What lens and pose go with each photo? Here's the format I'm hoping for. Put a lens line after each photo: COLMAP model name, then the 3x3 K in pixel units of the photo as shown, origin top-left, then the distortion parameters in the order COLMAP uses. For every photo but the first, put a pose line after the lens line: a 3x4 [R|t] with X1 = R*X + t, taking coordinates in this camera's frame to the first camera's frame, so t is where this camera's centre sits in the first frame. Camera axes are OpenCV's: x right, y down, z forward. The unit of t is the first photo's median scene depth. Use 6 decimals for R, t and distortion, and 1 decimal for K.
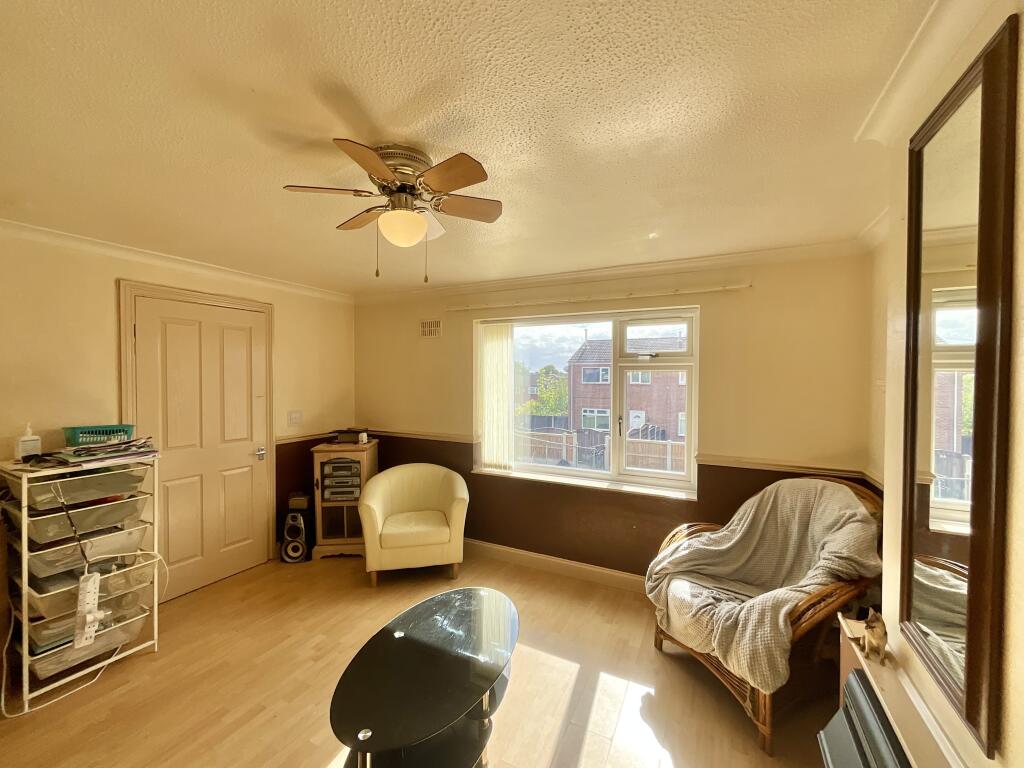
lens RADIAL K [[412.1, 0, 512.0], [0, 412.1, 385.3], [0, 0, 1]] dist [-0.000774, 0.000184]
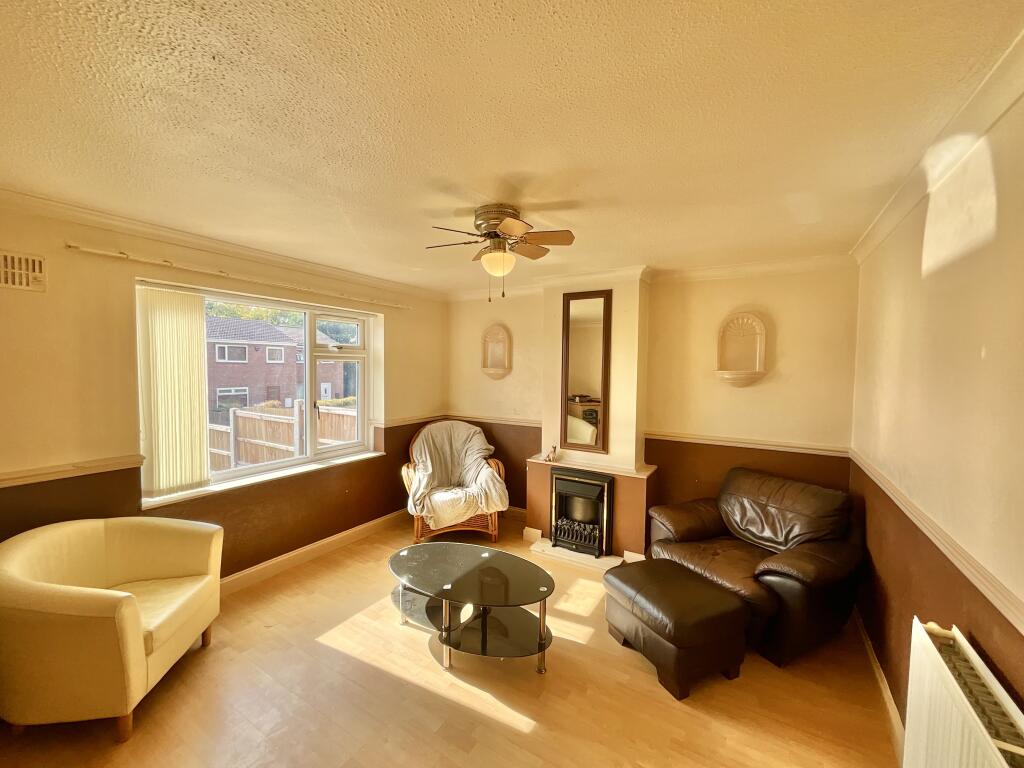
lens RADIAL K [[412.1, 0, 512.0], [0, 412.1, 385.3], [0, 0, 1]] dist [-0.000774, 0.000184]
pose [[0.076804, -0.050818, 0.995750, -0.821291], [0.005790, 0.998706, 0.050522, -0.020787], [-0.997029, 0.001885, 0.076999, 0.418162]]
